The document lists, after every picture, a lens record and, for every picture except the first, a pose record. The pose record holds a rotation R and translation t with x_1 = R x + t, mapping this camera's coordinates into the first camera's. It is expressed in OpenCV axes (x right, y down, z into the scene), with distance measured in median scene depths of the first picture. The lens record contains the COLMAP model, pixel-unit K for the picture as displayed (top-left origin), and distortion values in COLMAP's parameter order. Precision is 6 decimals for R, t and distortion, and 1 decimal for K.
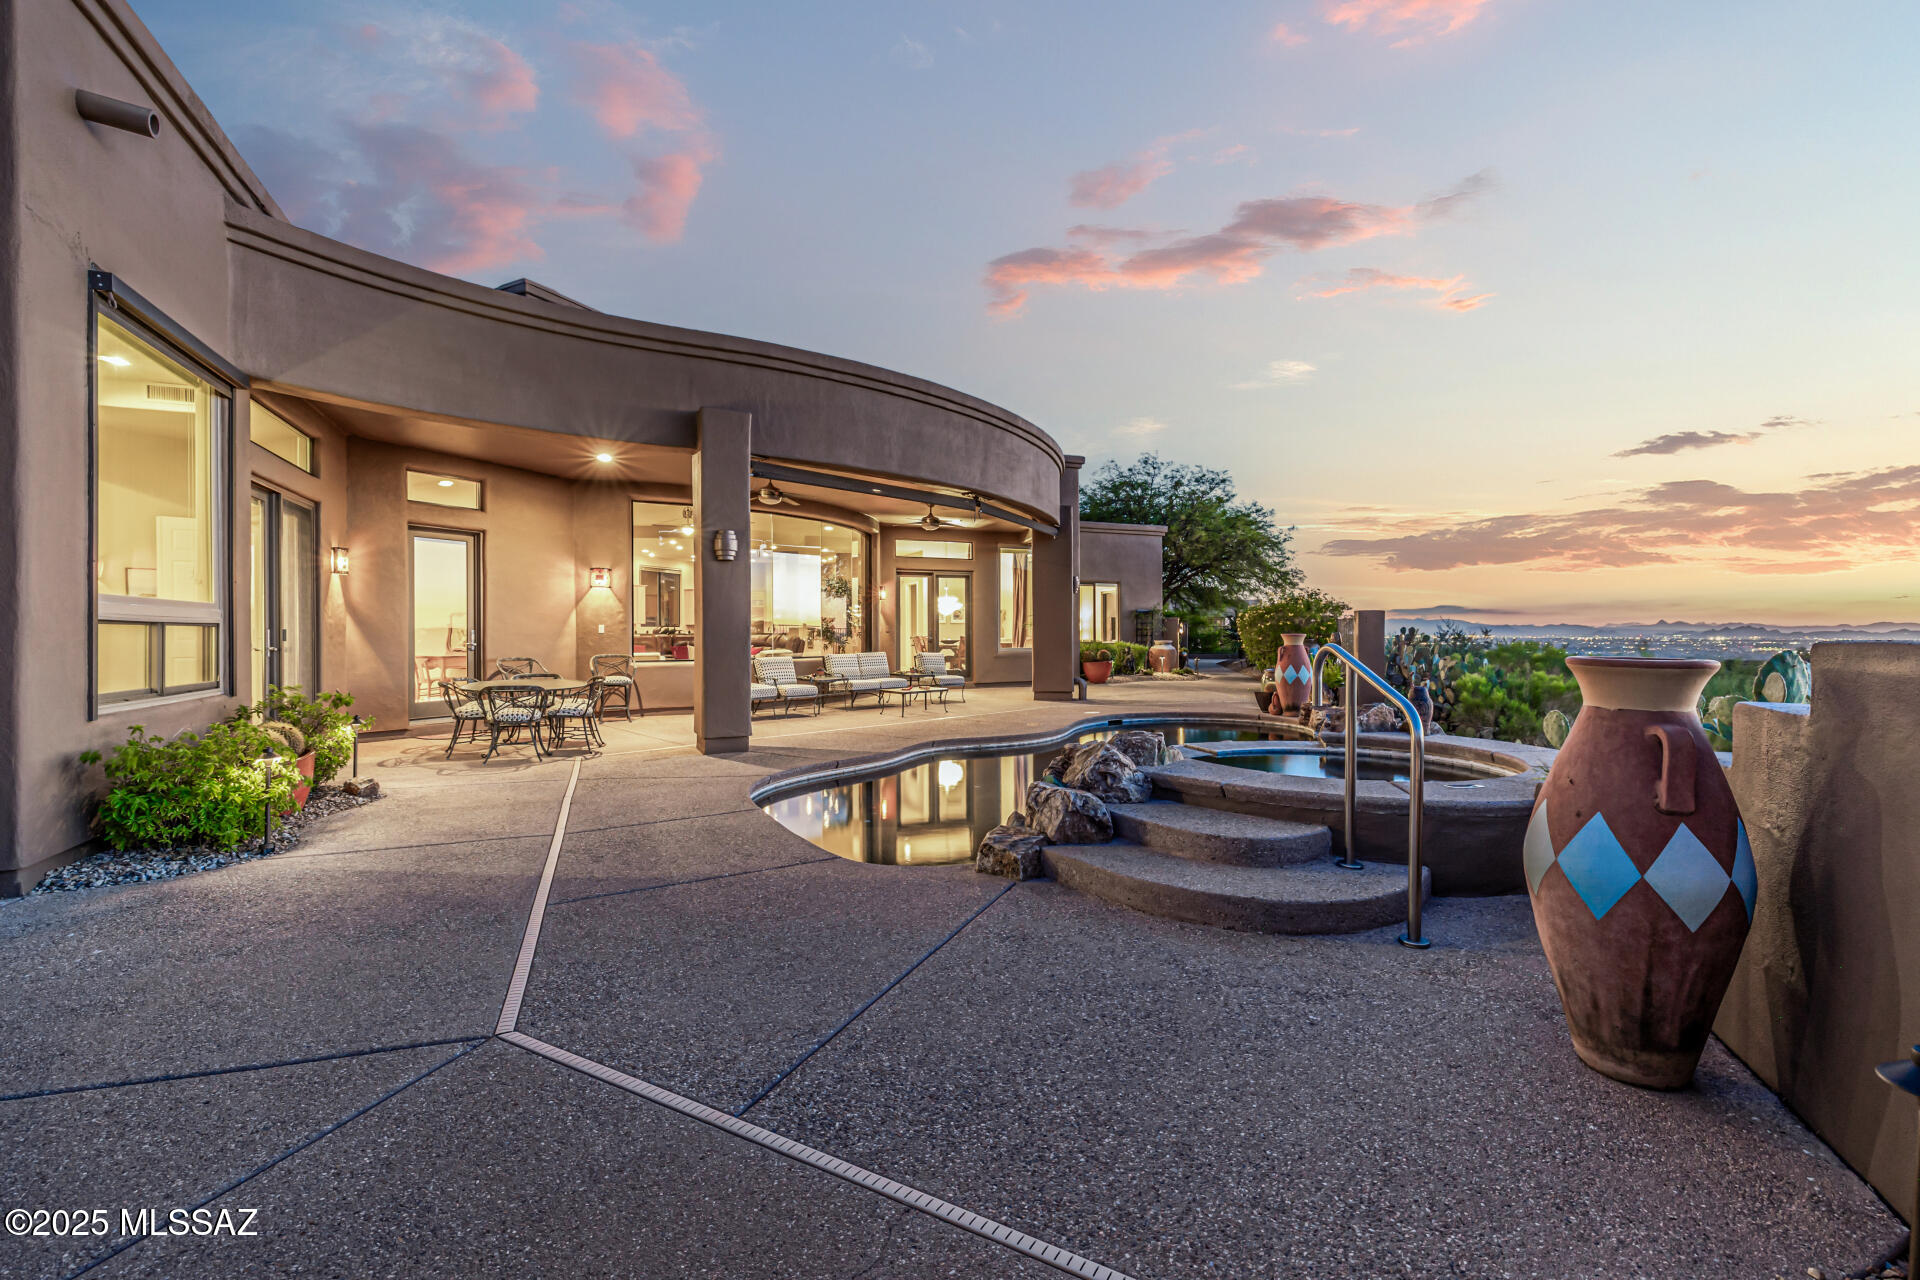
lens RADIAL K [[832.8, 0, 960.1], [0, 832.8, 635.9], [0, 0, 1]] dist [0.000958, 0.000167]
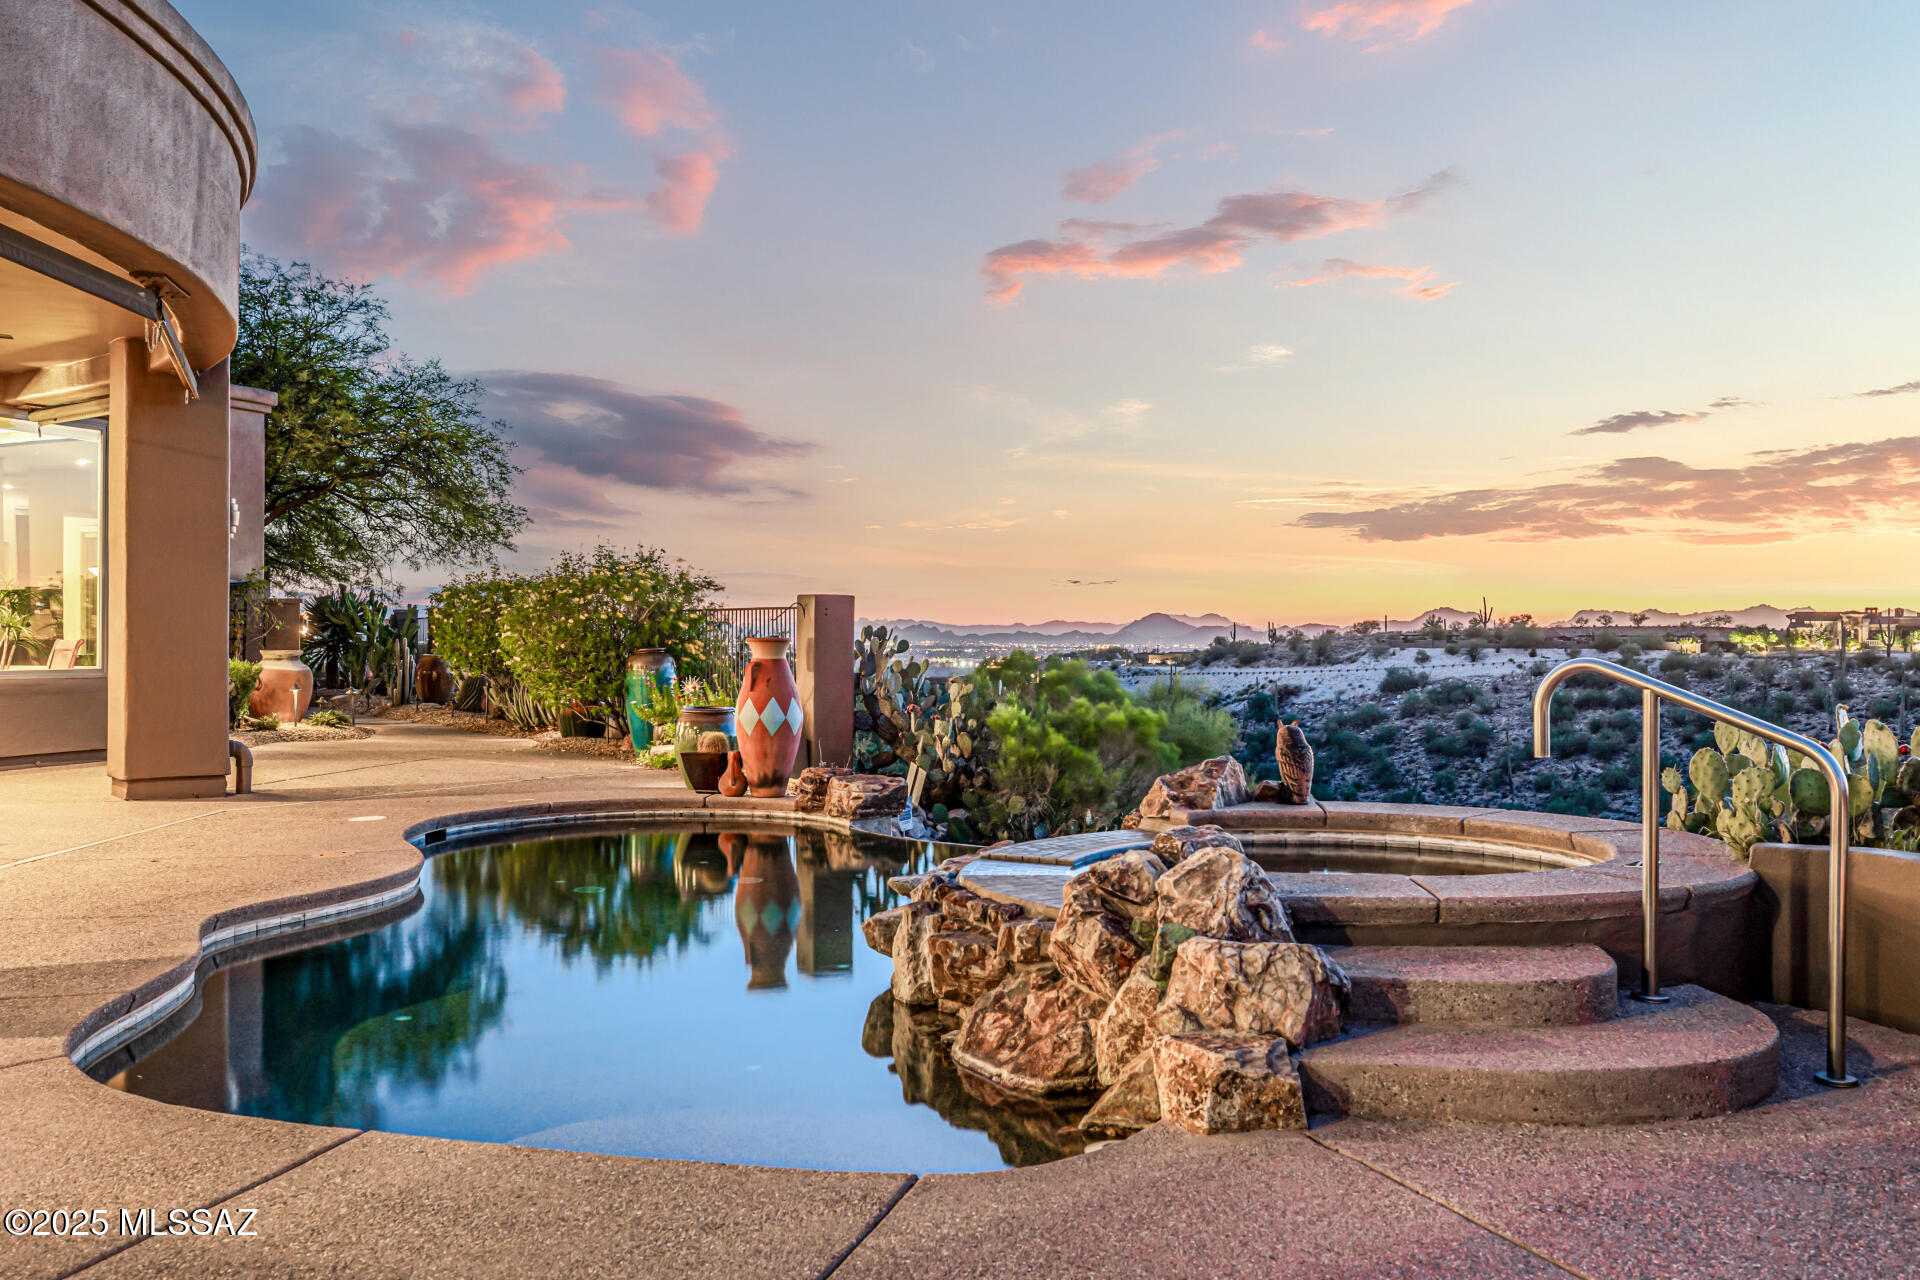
lens RADIAL K [[1769.6, 0, 959.9], [0, 1769.6, 644.8], [0, 0, 1]] dist [0.001492, 0.000000]
pose [[0.692066, -0.001107, 0.721834, -0.554876], [-0.001240, 0.999996, 0.002722, -0.002261], [-0.721834, -0.002779, 0.692061, 0.265250]]
